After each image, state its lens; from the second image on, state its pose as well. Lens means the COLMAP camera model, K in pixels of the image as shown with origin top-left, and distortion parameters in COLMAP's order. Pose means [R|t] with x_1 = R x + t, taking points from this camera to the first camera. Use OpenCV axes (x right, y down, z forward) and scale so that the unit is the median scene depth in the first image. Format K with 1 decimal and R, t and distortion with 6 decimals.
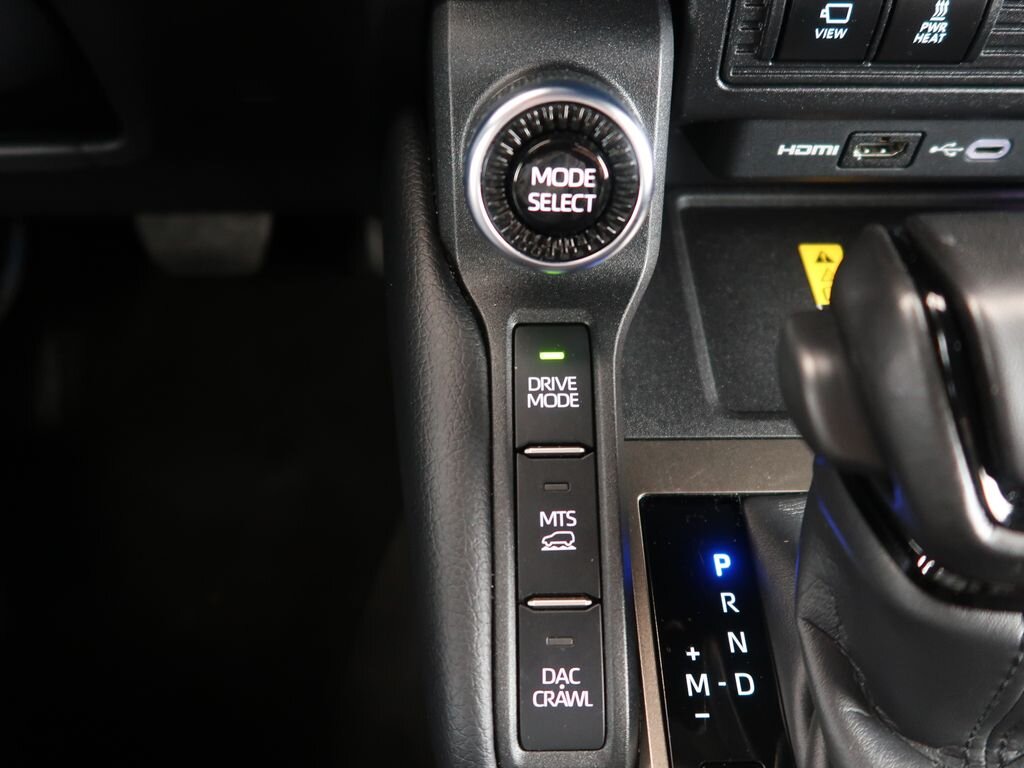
lens RADIAL K [[800.6, 0, 518.6], [0, 800.6, 393.2], [0, 0, 1]] dist [-0.018747, 0.008466]
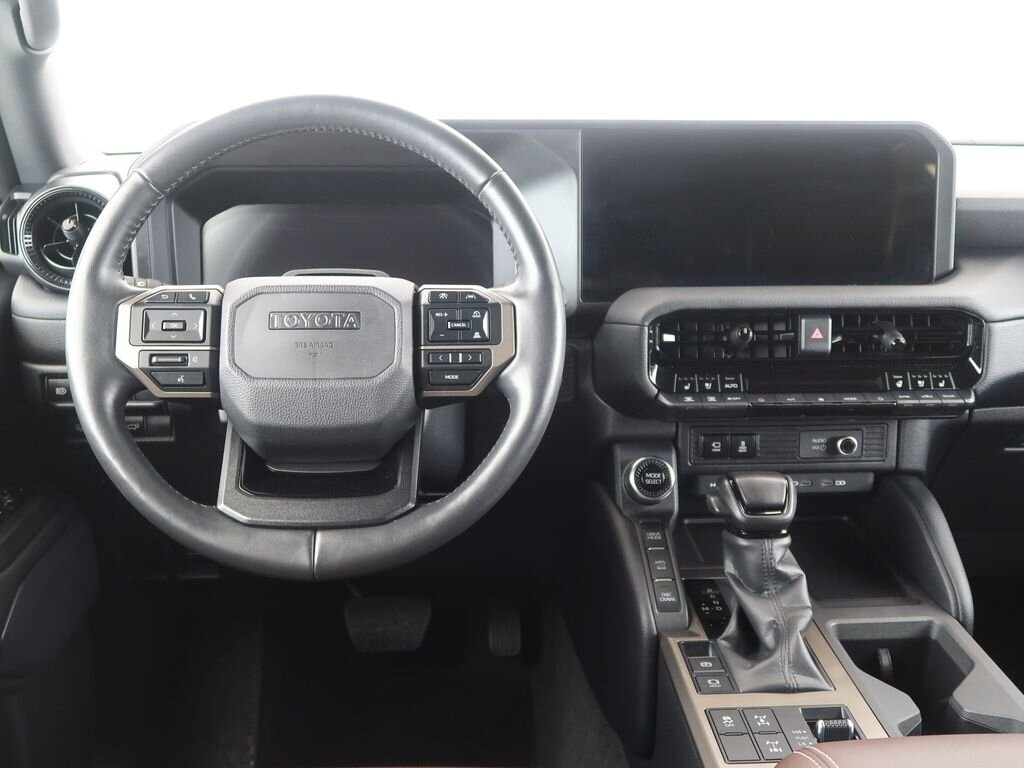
lens RADIAL K [[1099.2, 0, 513.6], [0, 1099.2, 361.1], [0, 0, 1]] dist [-0.016734, 0.000000]
pose [[0.999015, -0.013049, 0.042423, -0.791526], [0.036050, 0.796128, -0.604054, 2.343265], [-0.025892, 0.604988, 0.795814, -3.405819]]
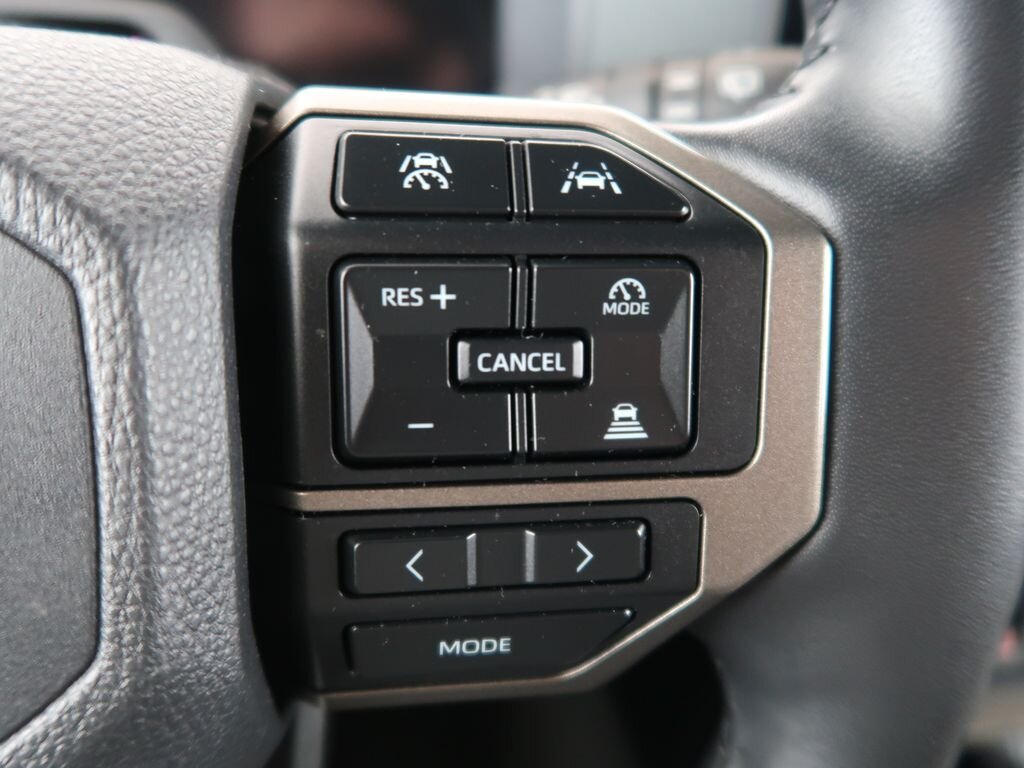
lens RADIAL K [[800.6, 0, 505.5], [0, 800.6, 376.4], [0, 0, 1]] dist [-0.018747, 0.008466]
pose [[0.988617, -0.023479, 0.148614, -0.907059], [0.067960, 0.950929, -0.301853, -0.158578], [-0.134234, 0.308516, 0.941700, -0.606586]]
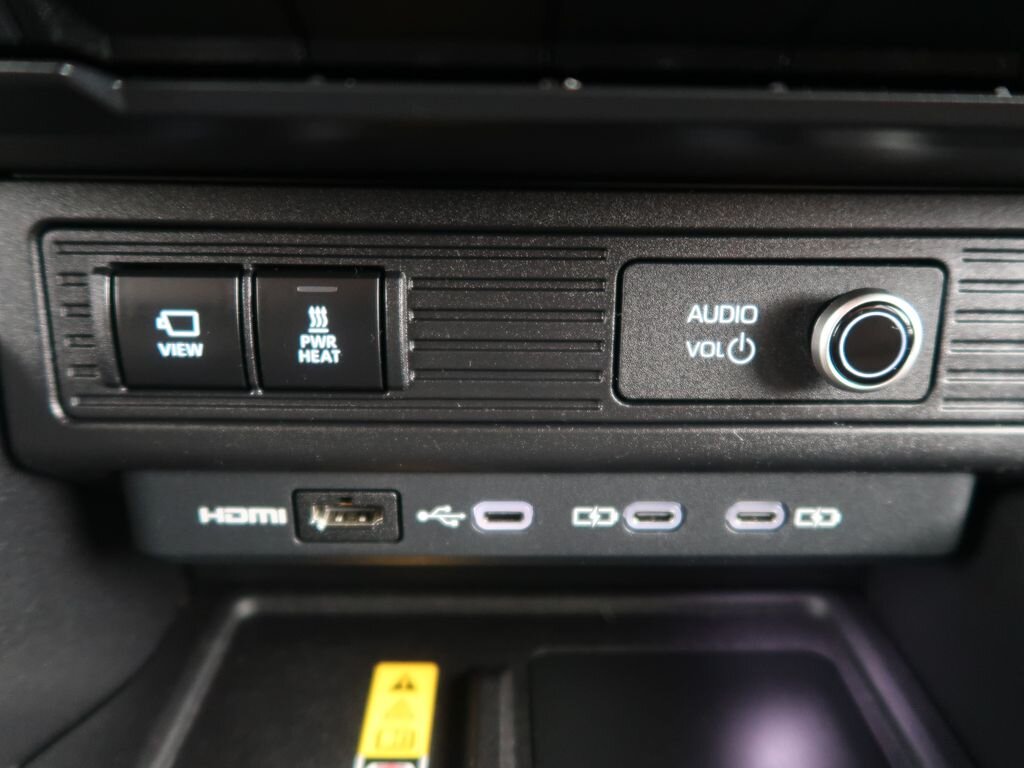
lens RADIAL K [[800.6, 0, 510.9], [0, 800.6, 378.5], [0, 0, 1]] dist [-0.018747, 0.008466]
pose [[0.999982, 0.005879, 0.001551, 0.696956], [-0.004175, 0.849328, -0.527849, -0.040599], [-0.004420, 0.527833, 0.849337, 0.385800]]
